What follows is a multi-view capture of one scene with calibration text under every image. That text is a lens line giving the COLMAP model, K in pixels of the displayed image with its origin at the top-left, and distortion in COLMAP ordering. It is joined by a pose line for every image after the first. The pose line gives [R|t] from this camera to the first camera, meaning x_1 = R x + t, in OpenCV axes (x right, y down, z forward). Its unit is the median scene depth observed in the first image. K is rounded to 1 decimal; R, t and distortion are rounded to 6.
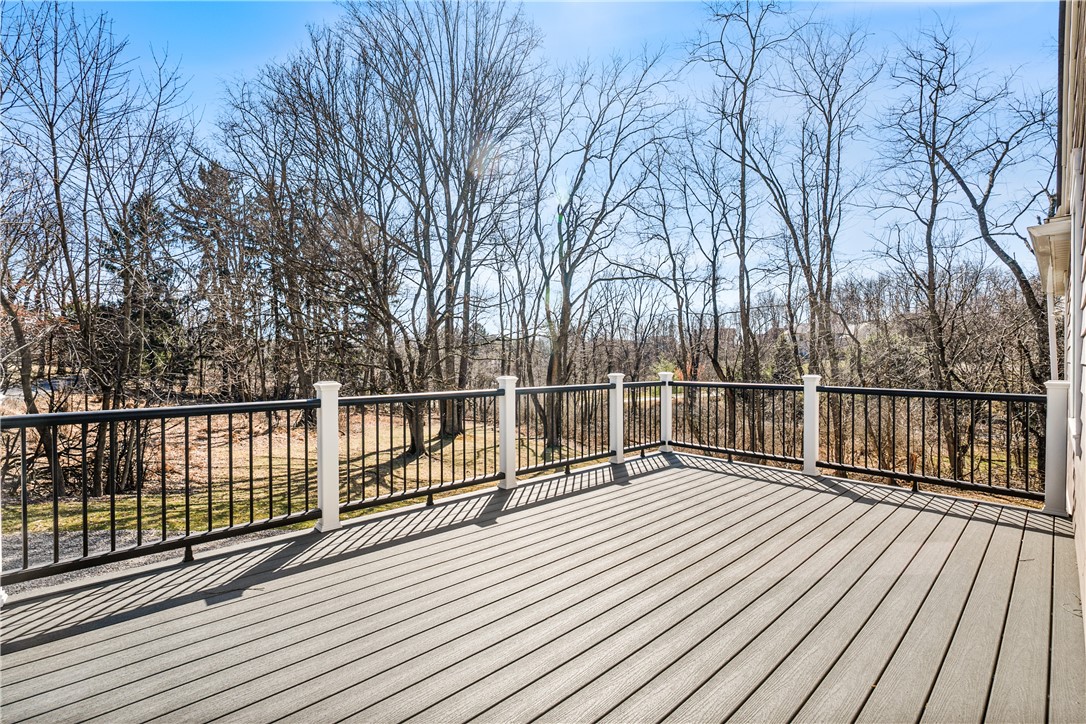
lens RADIAL K [[495.7, 0, 543.2], [0, 495.7, 352.1], [0, 0, 1]] dist [-0.000057, 0.000235]
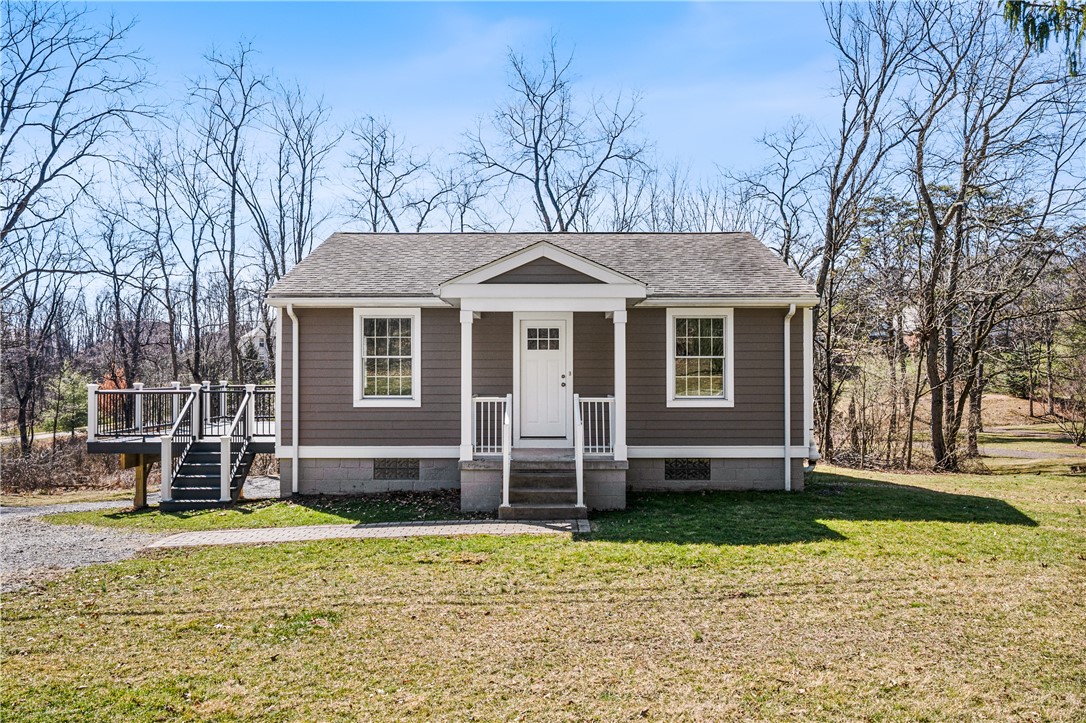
lens RADIAL K [[780.8, 0, 543.0], [0, 780.8, 361.5], [0, 0, 1]] dist [0.004900, -0.000151]
pose [[0.678722, 0.010317, 0.734323, -0.334079], [-0.009225, 0.999942, -0.005522, -0.004915], [-0.734337, -0.003026, 0.678778, -0.573554]]
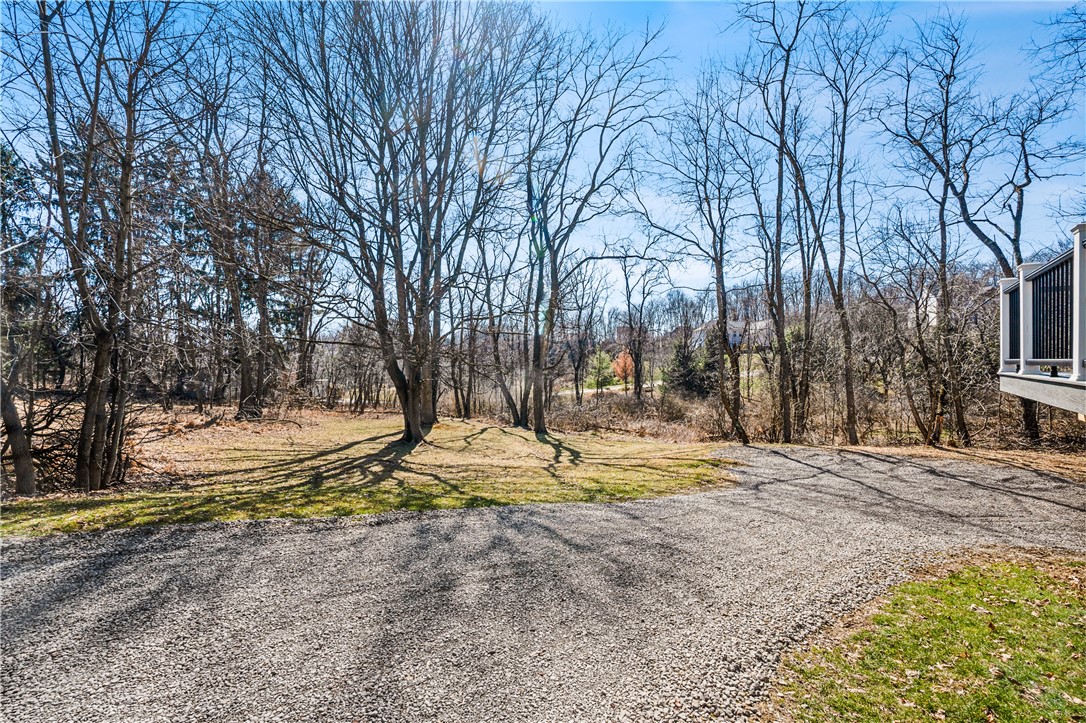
lens RADIAL K [[500.5, 0, 543.0], [0, 500.5, 361.5], [0, 0, 1]] dist [0.005234, 0.000565]
pose [[0.984073, -0.003671, 0.177725, -0.206302], [0.000153, 0.999804, 0.019805, 0.050241], [-0.177762, -0.019462, 0.983881, 0.059827]]
